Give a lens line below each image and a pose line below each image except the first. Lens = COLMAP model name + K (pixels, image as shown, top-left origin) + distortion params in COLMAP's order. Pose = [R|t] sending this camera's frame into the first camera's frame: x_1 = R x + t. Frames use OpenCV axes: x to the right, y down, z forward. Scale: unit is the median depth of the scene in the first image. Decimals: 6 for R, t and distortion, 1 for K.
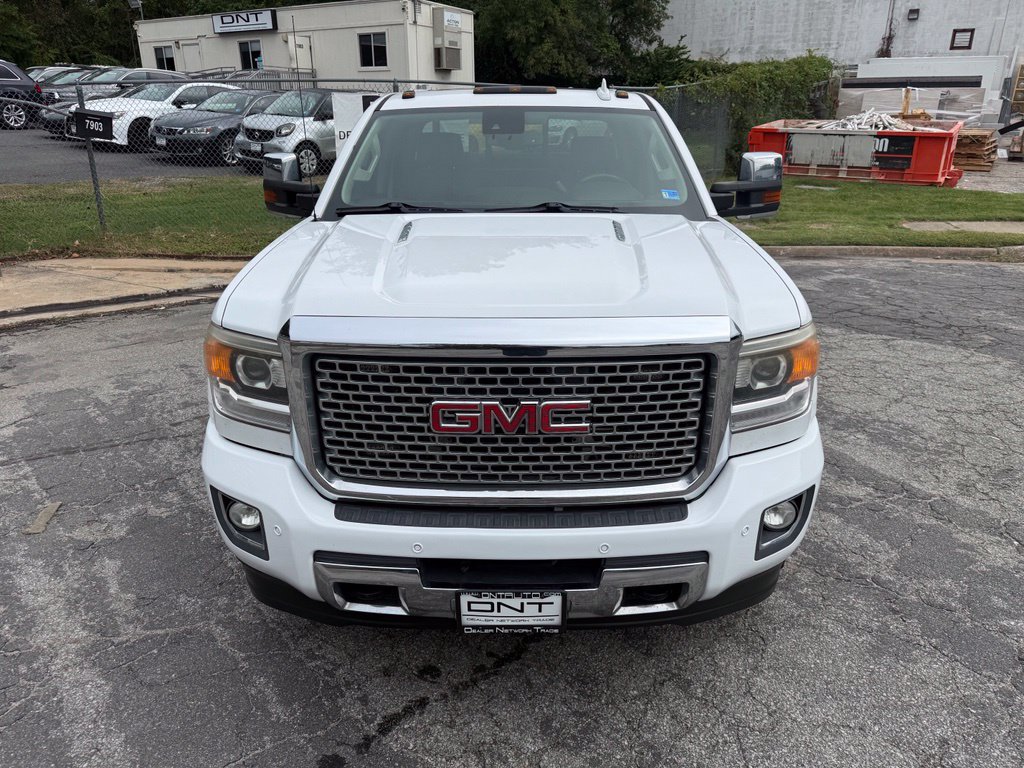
lens RADIAL K [[730.1, 0, 515.7], [0, 730.1, 365.7], [0, 0, 1]] dist [0.005719, -0.002776]
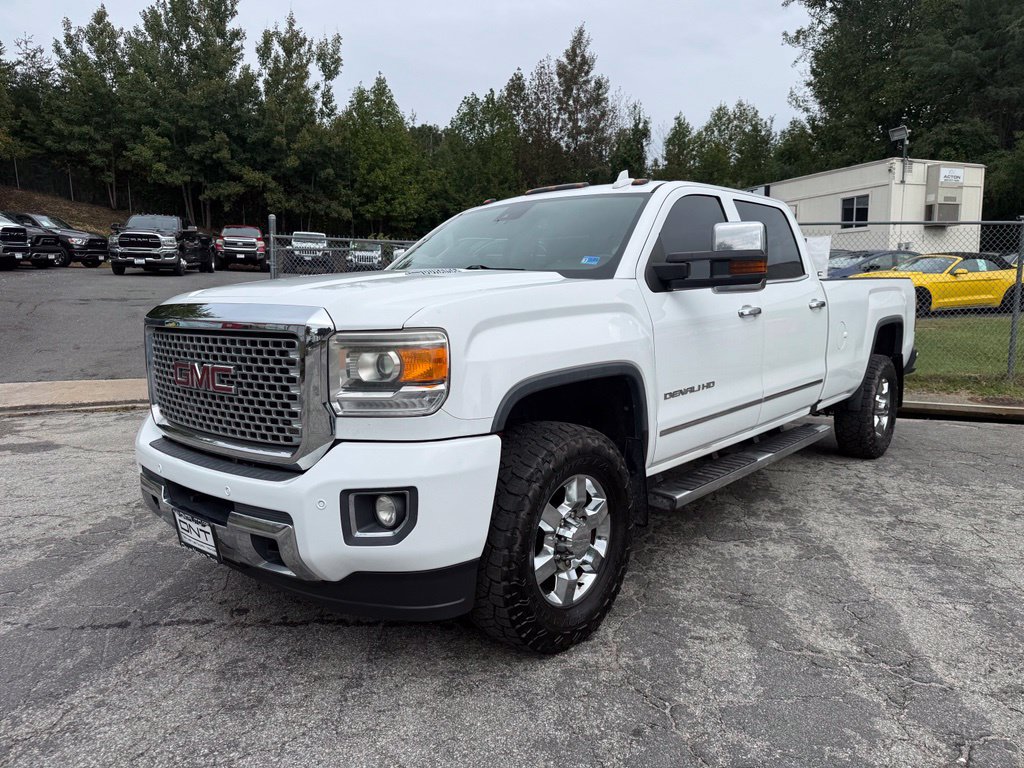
lens RADIAL K [[721.4, 0, 513.4], [0, 721.4, 378.3], [0, 0, 1]] dist [0.030121, -0.043067]
pose [[0.761756, 0.069184, -0.644159, 1.042297], [-0.201178, 0.970390, -0.133684, 0.111574], [0.615837, 0.231425, 0.753119, 0.279136]]
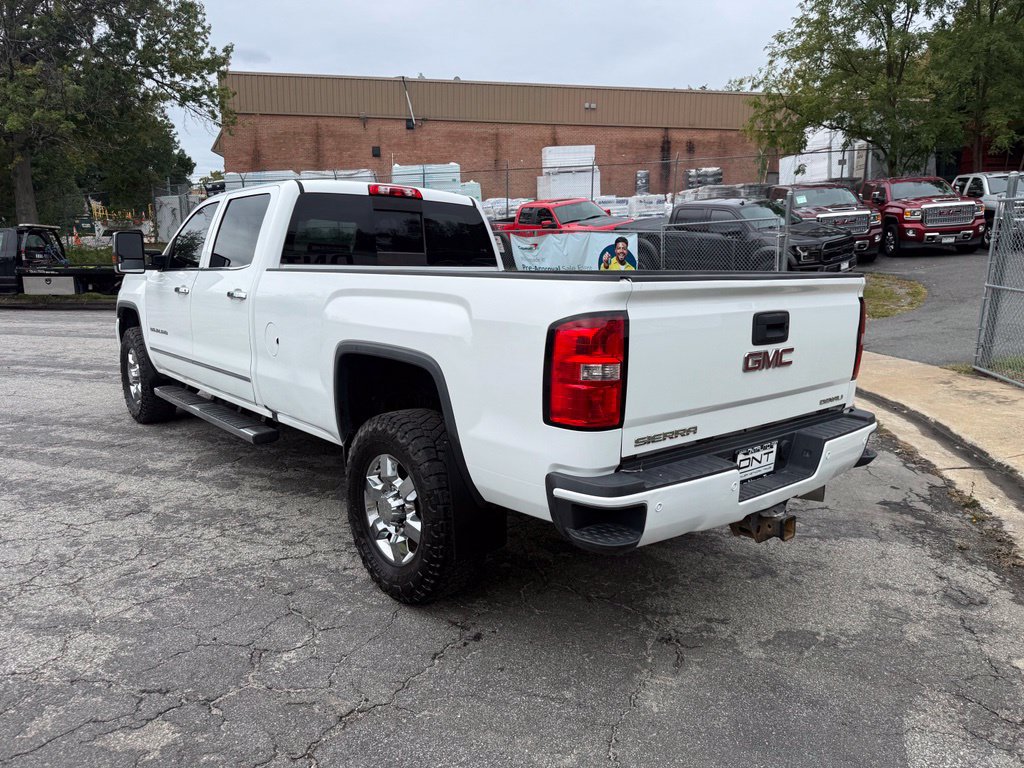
lens RADIAL K [[726.5, 0, 512.0], [0, 726.5, 384.0], [0, 0, 1]] dist [0.071609, -0.088806]
pose [[-0.760386, 0.101110, -0.641553, 1.086501], [-0.221659, 0.888096, 0.402682, -1.178267], [0.610475, 0.448399, -0.652884, 3.858677]]
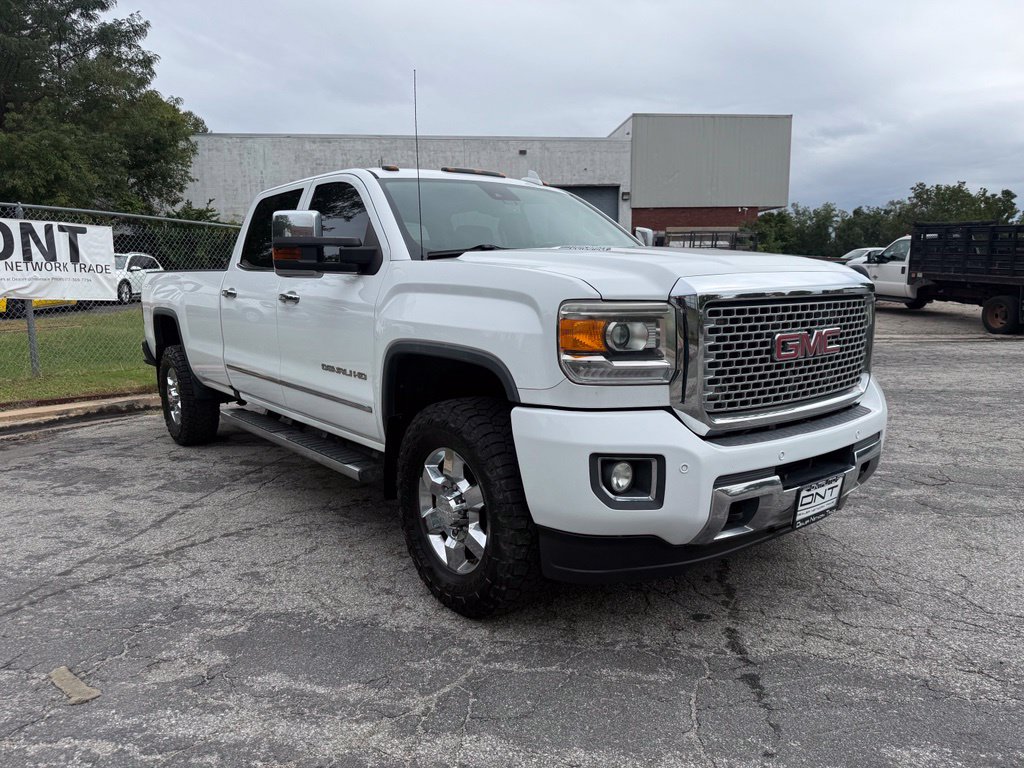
lens RADIAL K [[721.4, 0, 513.4], [0, 721.4, 378.3], [0, 0, 1]] dist [0.030121, -0.043067]
pose [[0.783524, -0.092191, 0.614484, -1.032474], [0.214127, 0.968417, -0.127741, 0.151810], [-0.583300, 0.231666, 0.778519, 0.229426]]
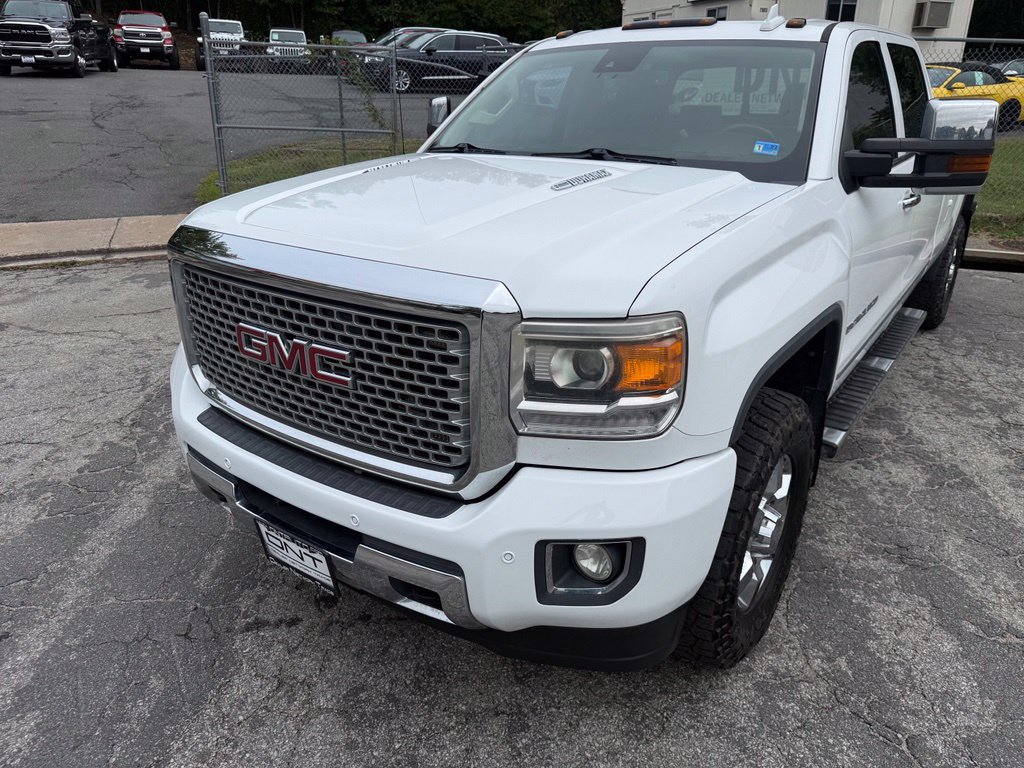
lens RADIAL K [[732.1, 0, 514.6], [0, 732.1, 380.1], [0, 0, 1]] dist [-0.007392, 0.000799]
pose [[0.816221, 0.213451, -0.536864, 0.601791], [-0.185825, 0.976863, 0.105870, -0.040463], [0.547040, 0.013349, 0.837000, 0.297431]]
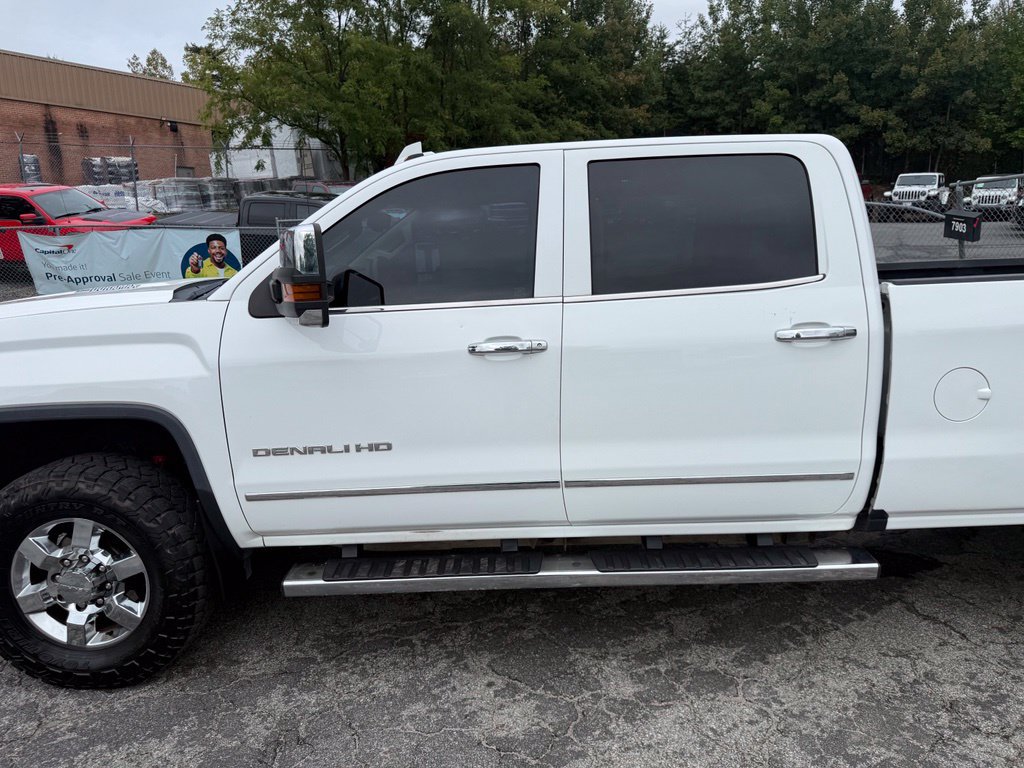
lens RADIAL K [[720.6, 0, 516.0], [0, 720.6, 386.9], [0, 0, 1]] dist [0.003158, -0.012046]
pose [[0.004367, 0.184708, -0.982784, 1.401121], [-0.299798, 0.937828, 0.174926, -0.466928], [0.953993, 0.293872, 0.059470, 1.713923]]
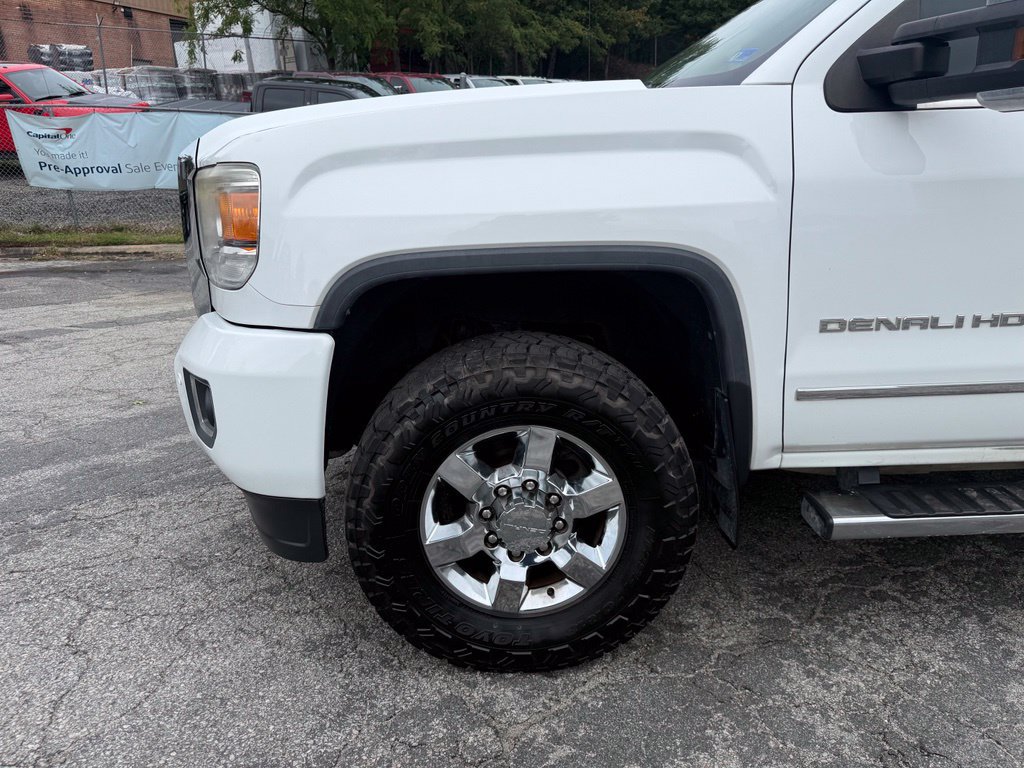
lens RADIAL K [[721.3, 0, 516.5], [0, 721.3, 382.8], [0, 0, 1]] dist [0.038168, -0.049695]
pose [[0.063847, 0.280320, -0.957781, 1.052046], [-0.319059, 0.915101, 0.246560, -0.115654], [0.945582, 0.289846, 0.147866, 1.094381]]
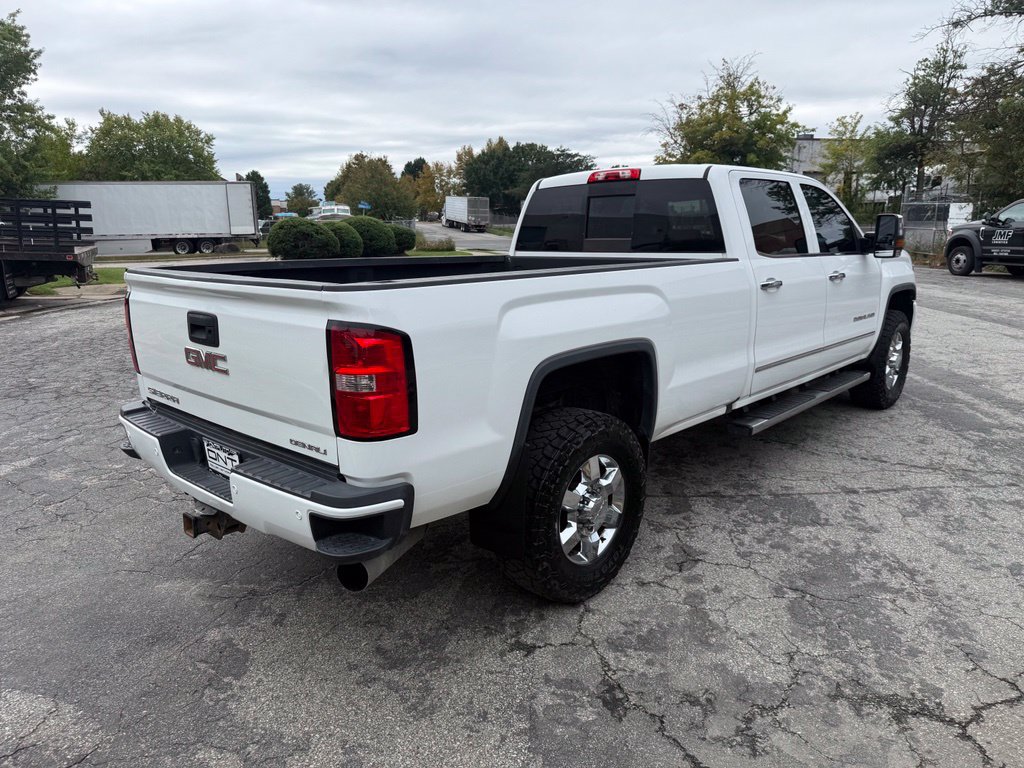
lens RADIAL K [[721.4, 0, 513.4], [0, 721.4, 378.3], [0, 0, 1]] dist [0.030121, -0.043067]
pose [[-0.734998, -0.128831, 0.665718, -1.148039], [0.234489, 0.872917, 0.427820, -1.189784], [-0.636233, 0.470551, -0.611384, 3.737877]]
